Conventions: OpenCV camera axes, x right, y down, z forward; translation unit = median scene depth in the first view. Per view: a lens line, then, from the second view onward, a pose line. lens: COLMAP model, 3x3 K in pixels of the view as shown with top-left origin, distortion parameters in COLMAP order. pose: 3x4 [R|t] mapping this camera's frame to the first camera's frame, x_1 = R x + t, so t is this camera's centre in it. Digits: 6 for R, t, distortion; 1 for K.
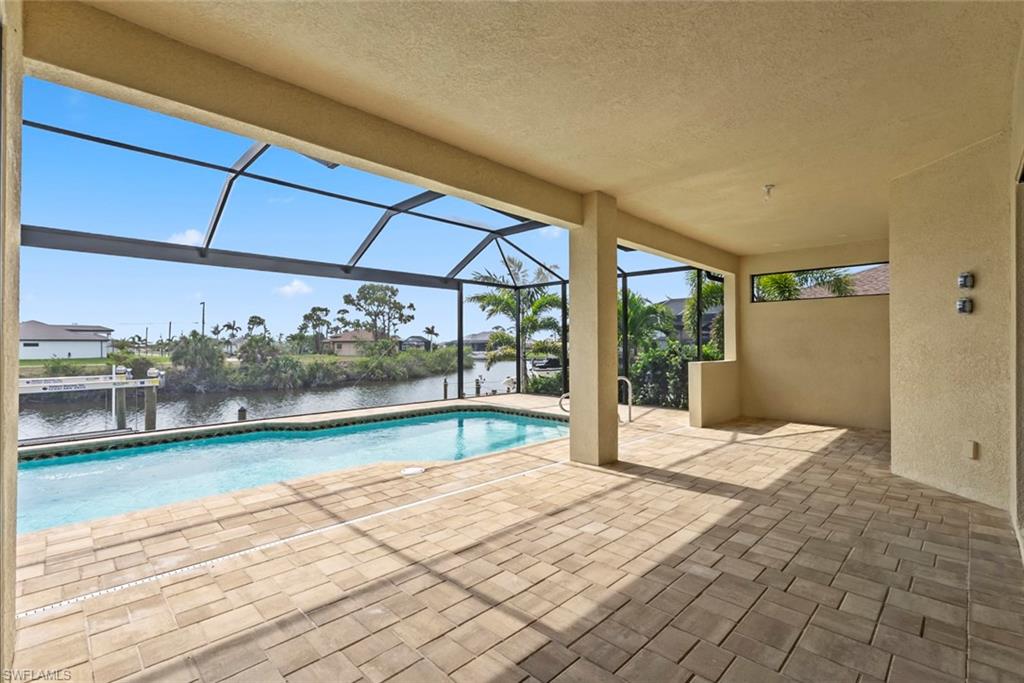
lens RADIAL K [[459.6, 0, 518.7], [0, 459.6, 343.7], [0, 0, 1]] dist [-0.004139, 0.000341]
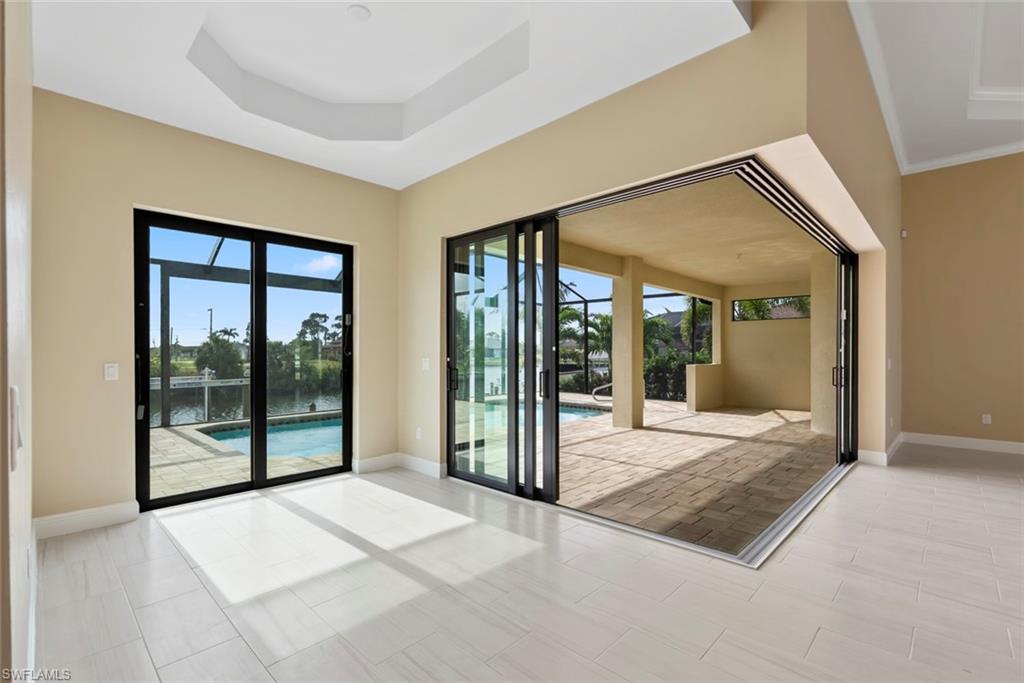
lens RADIAL K [[459.6, 0, 513.1], [0, 459.6, 356.1], [0, 0, 1]] dist [-0.004139, 0.000341]
pose [[0.999994, 0.001997, 0.002871, -0.090321], [-0.002037, 0.999905, 0.013665, -0.002017], [-0.002843, -0.013671, 0.999903, -0.219844]]
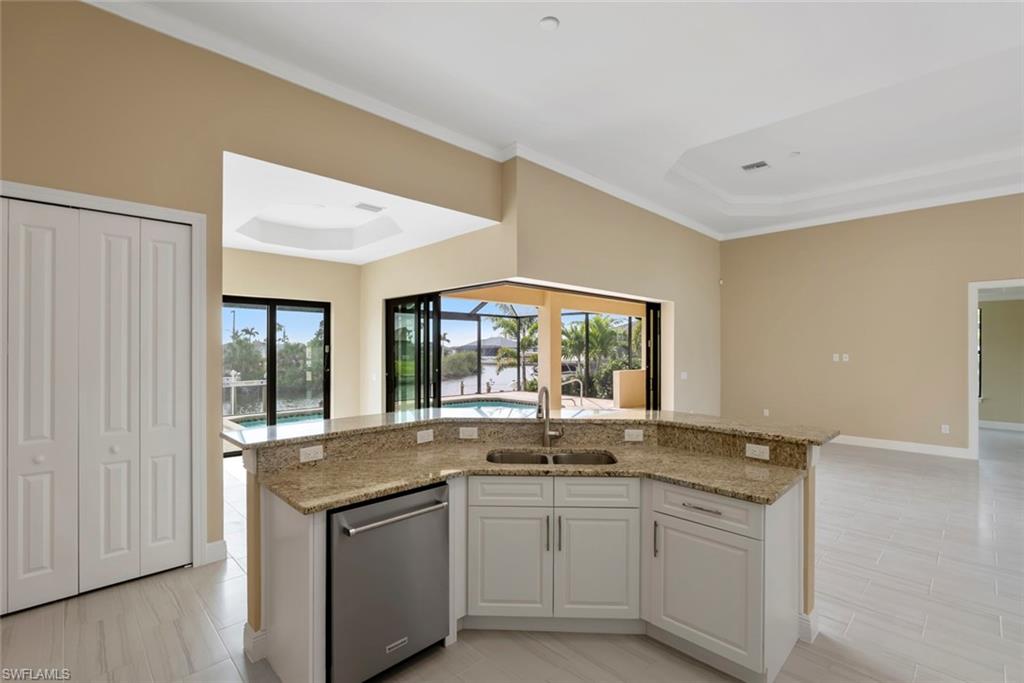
lens RADIAL K [[459.6, 0, 509.2], [0, 459.6, 350.0], [0, 0, 1]] dist [-0.004139, 0.000341]
pose [[0.999297, 0.000844, -0.037487, 0.022610], [-0.000667, 0.999989, 0.004724, -0.025031], [0.037490, -0.004696, 0.999286, -0.412619]]
